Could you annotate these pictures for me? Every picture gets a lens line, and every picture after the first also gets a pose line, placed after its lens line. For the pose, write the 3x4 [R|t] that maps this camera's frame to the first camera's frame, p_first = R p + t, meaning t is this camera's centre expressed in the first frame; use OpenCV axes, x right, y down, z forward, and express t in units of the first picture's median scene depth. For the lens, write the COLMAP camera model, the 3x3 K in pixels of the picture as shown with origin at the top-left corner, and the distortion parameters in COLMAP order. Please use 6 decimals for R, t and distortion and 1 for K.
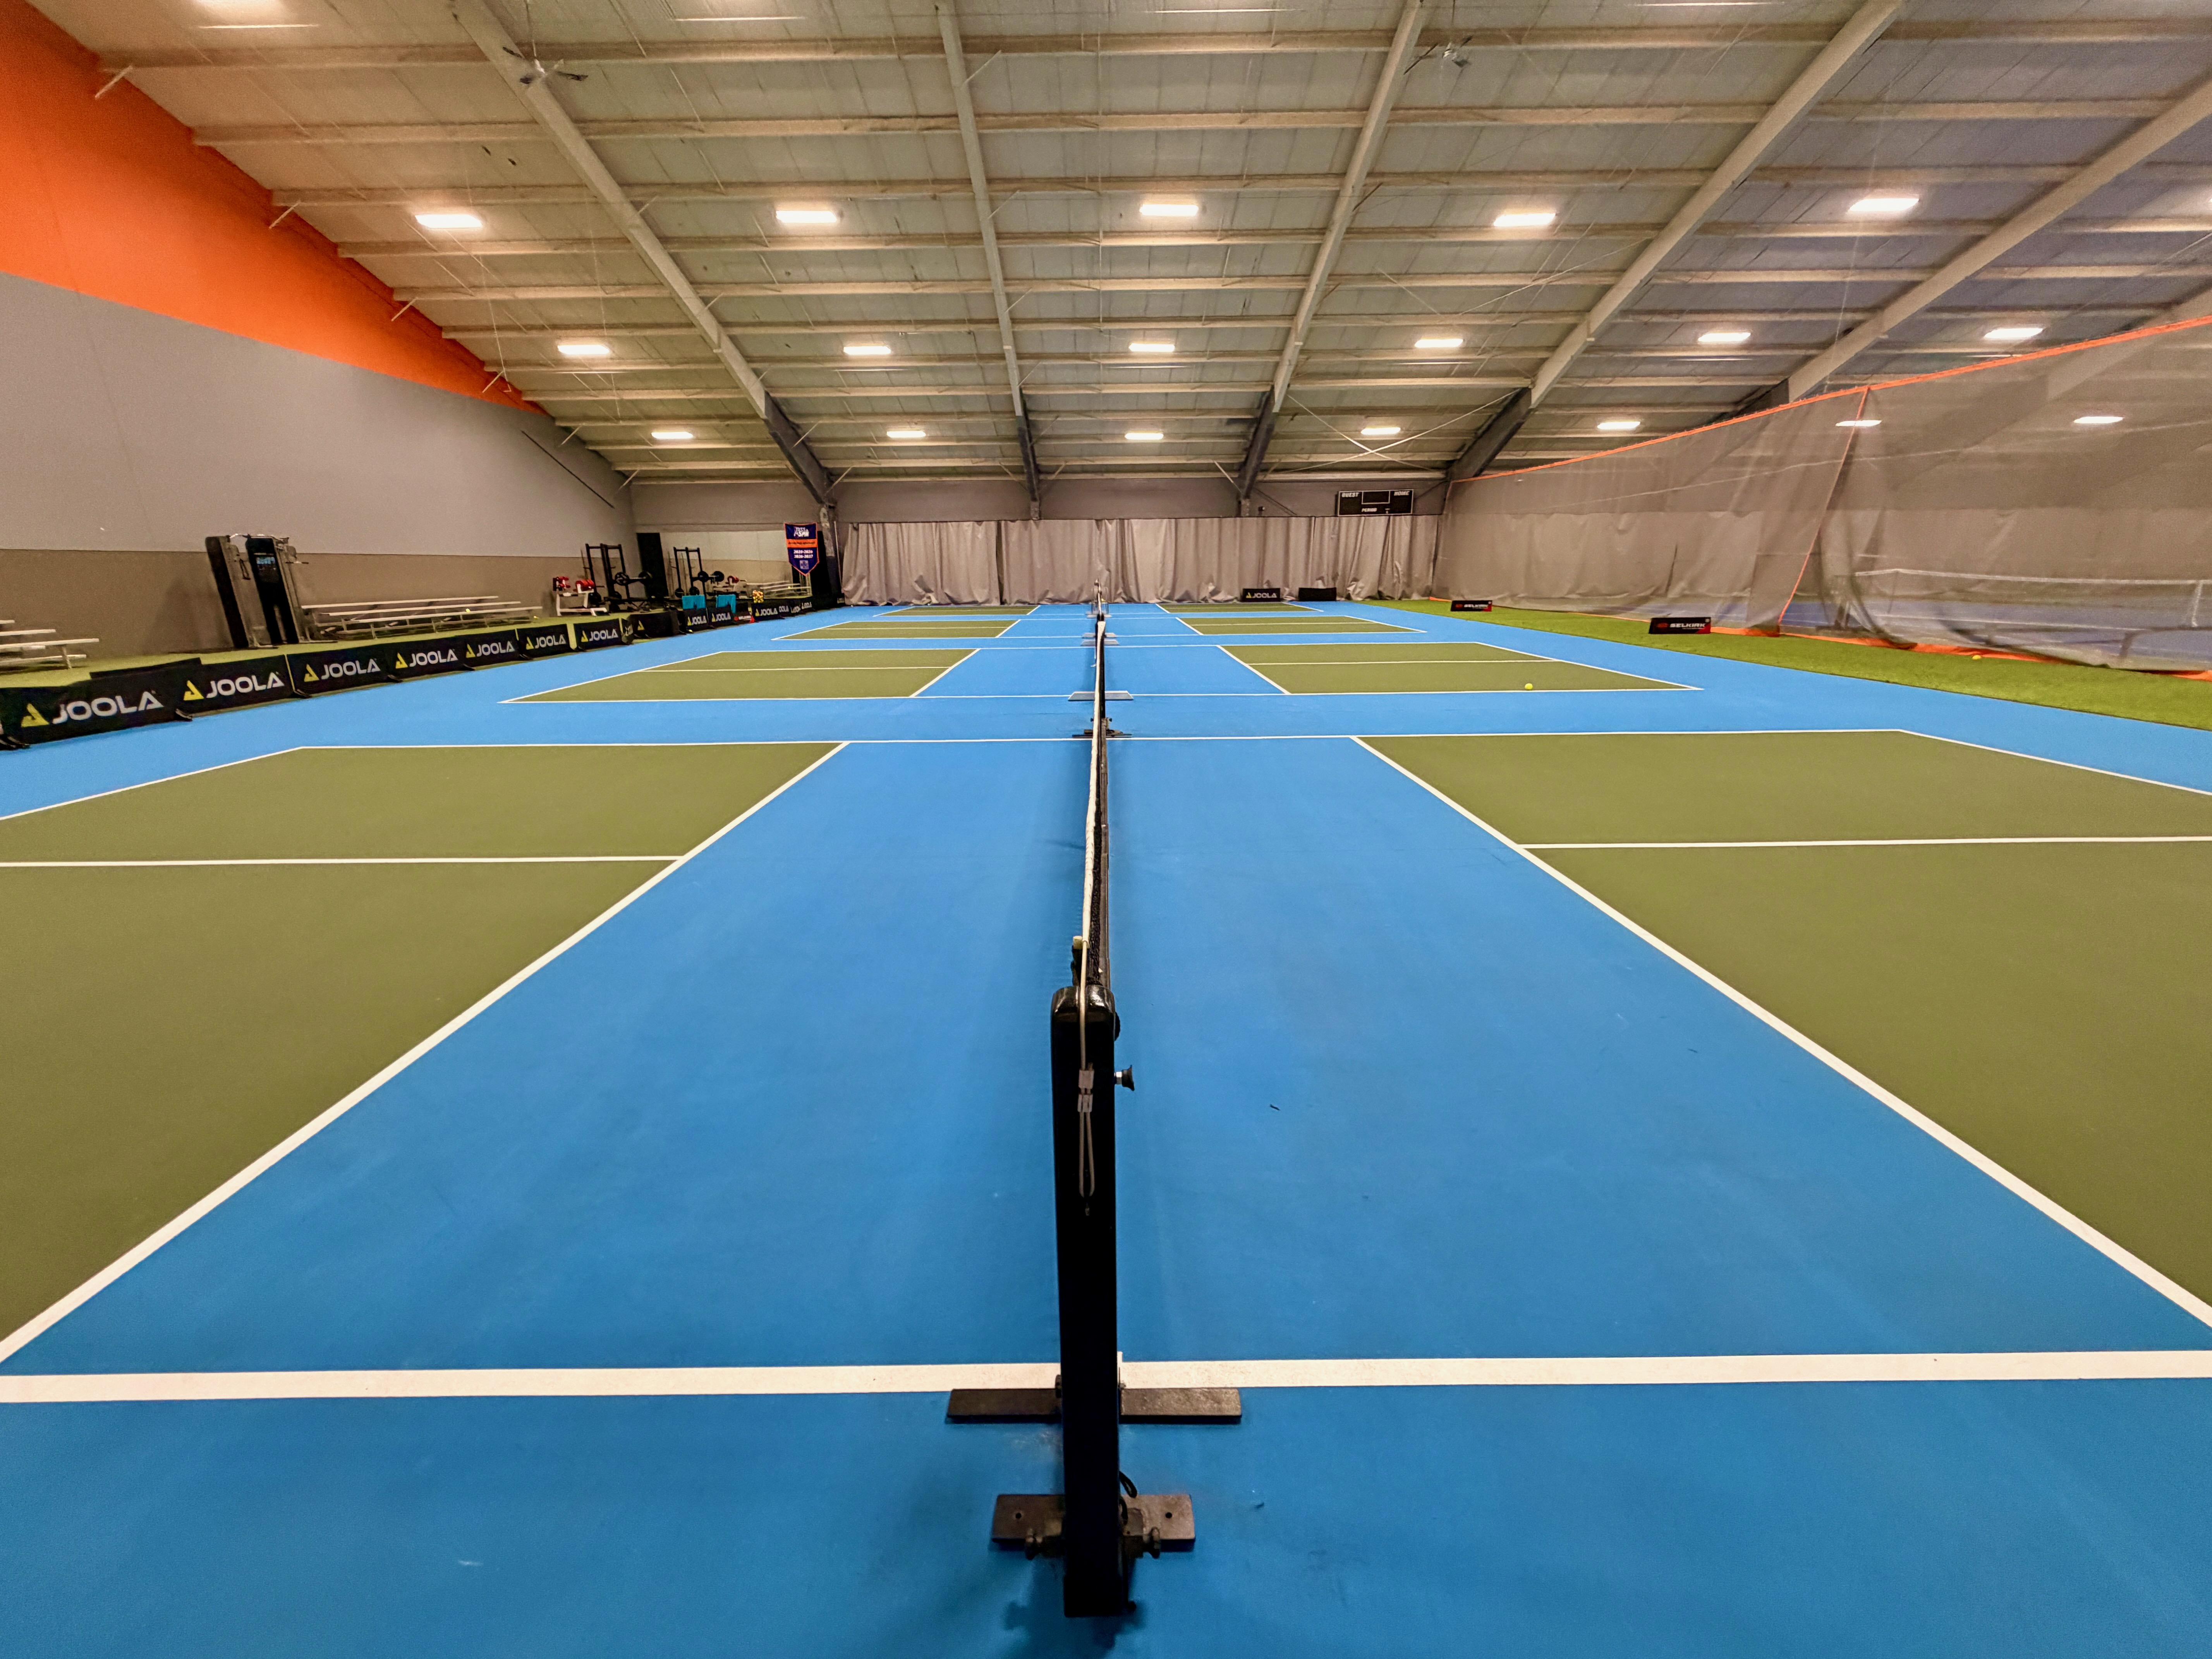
lens RADIAL K [[888.6, 0, 1090.4], [0, 888.6, 791.5], [0, 0, 1]] dist [0.000101, 0.000343]
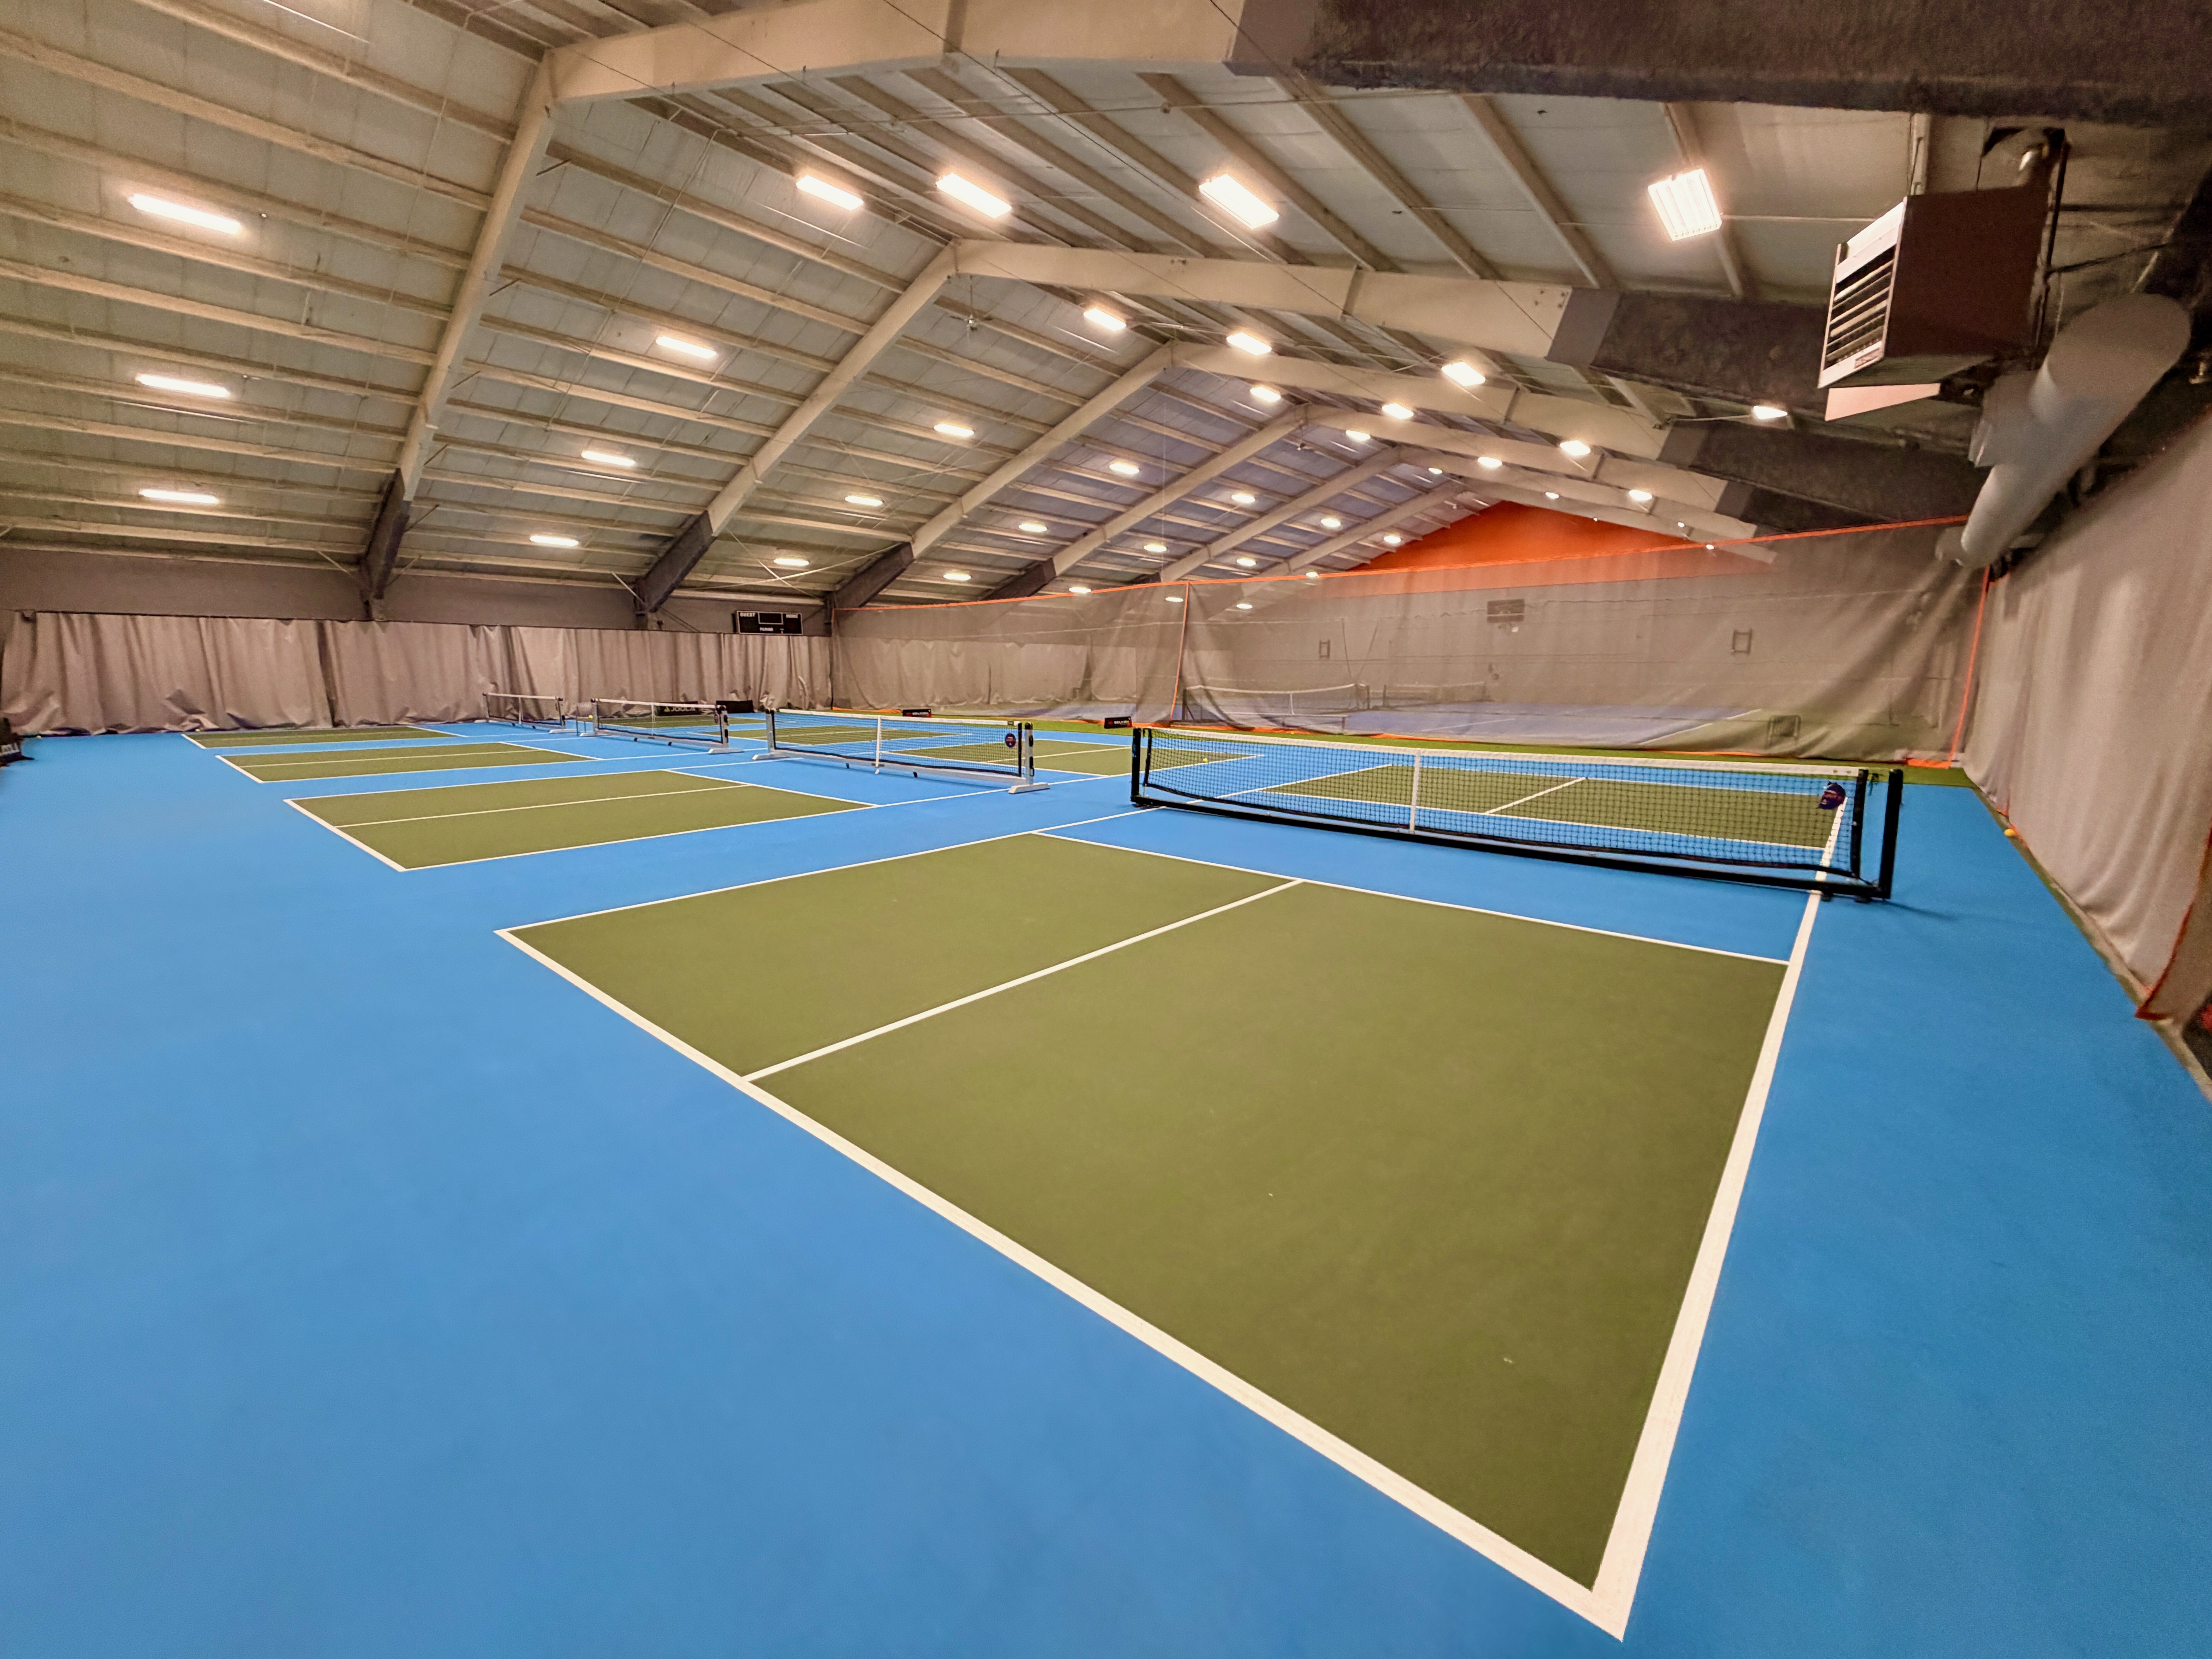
lens RADIAL K [[888.6, 0, 1101.7], [0, 888.6, 850.4], [0, 0, 1]] dist [0.000101, 0.000343]
pose [[0.650228, -0.140140, 0.746703, -0.358796], [0.184652, 0.982521, 0.023603, -0.000742], [-0.736958, 0.122532, 0.664739, 0.005627]]
